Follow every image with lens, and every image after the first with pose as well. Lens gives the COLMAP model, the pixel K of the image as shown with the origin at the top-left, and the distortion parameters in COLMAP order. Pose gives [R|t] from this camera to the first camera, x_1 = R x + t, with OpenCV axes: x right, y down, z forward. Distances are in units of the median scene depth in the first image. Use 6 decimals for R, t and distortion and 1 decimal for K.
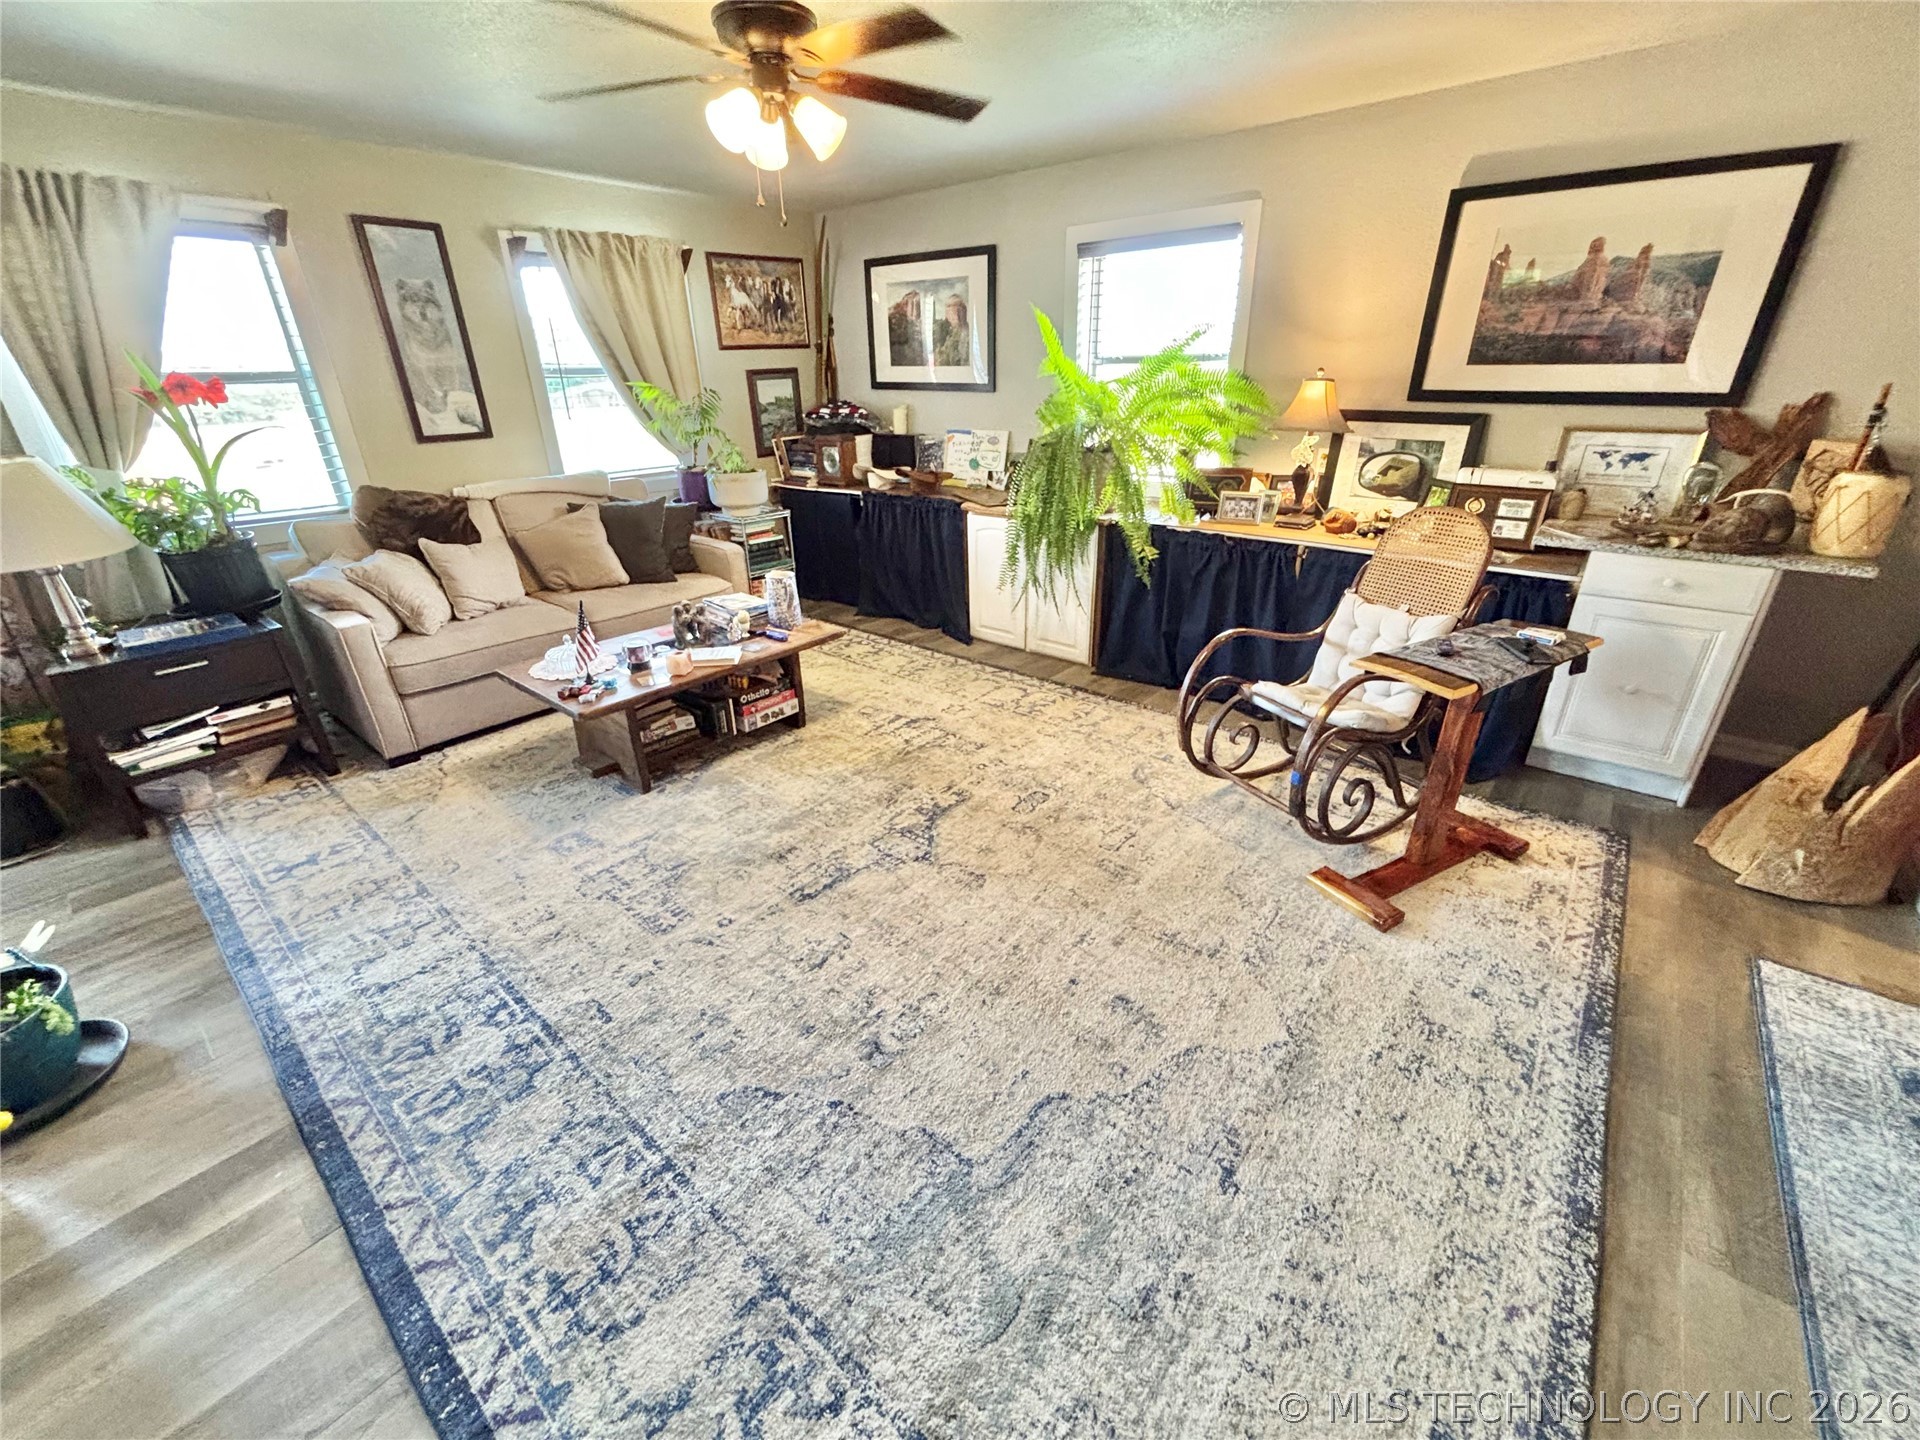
lens RADIAL K [[780.9, 0, 959.7], [0, 780.9, 698.1], [0, 0, 1]] dist [-0.000133, -0.000044]
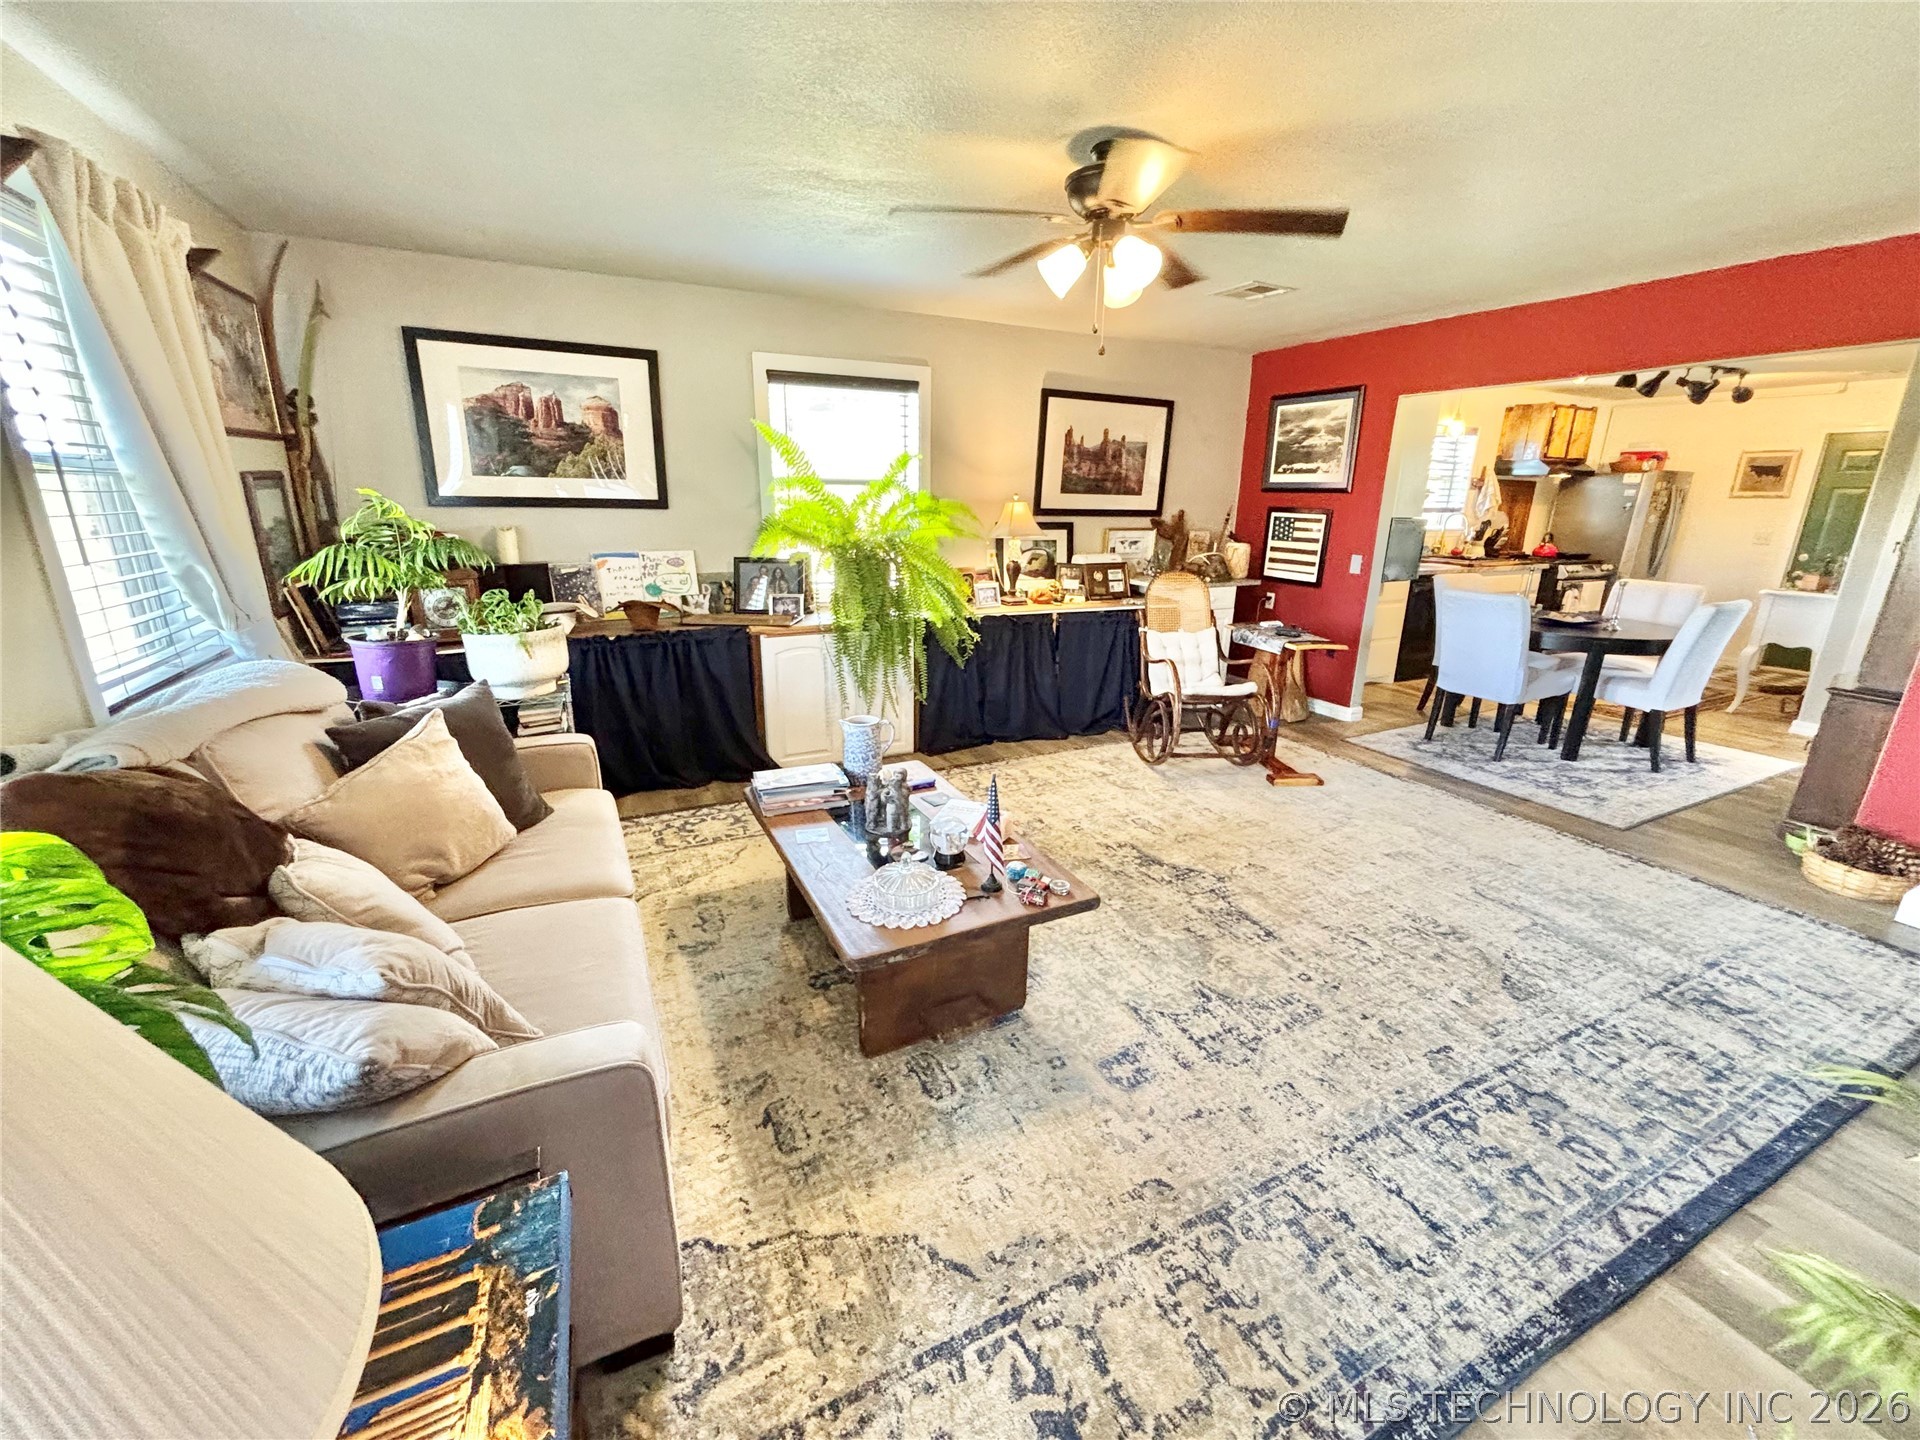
lens RADIAL K [[765.1, 0, 945.9], [0, 765.1, 716.6], [0, 0, 1]] dist [0.003362, 0.000406]
pose [[0.410519, -0.236399, 0.880676, -1.063992], [0.335162, 0.937321, 0.095372, -0.251490], [-0.848022, 0.256017, 0.464020, 0.653683]]
